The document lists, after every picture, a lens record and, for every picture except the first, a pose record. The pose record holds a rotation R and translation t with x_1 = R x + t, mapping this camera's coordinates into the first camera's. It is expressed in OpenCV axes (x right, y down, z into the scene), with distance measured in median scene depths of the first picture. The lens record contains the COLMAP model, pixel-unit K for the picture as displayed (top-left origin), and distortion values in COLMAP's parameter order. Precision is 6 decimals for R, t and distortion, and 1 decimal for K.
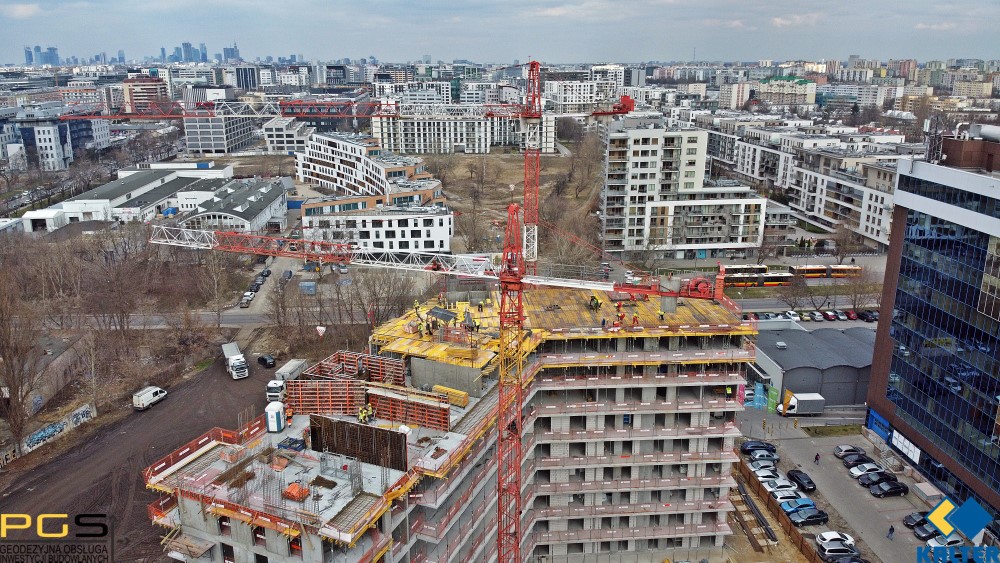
lens RADIAL K [[727.1, 0, 500.0], [0, 727.1, 281.5], [0, 0, 1]] dist [0.237599, -0.517912]
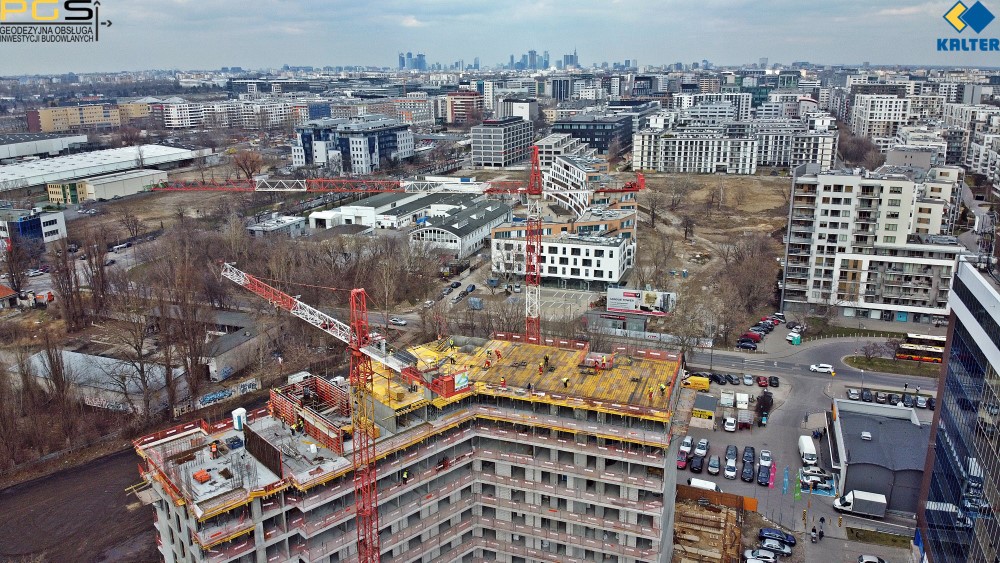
lens RADIAL K [[727.1, 0, 500.0], [0, 727.1, 281.5], [0, 0, 1]] dist [0.237599, -0.517912]
pose [[0.906689, 0.110897, -0.406961, 0.200808], [-0.111765, 0.993497, 0.021723, -0.046257], [0.406724, 0.025788, 0.913187, -0.017967]]
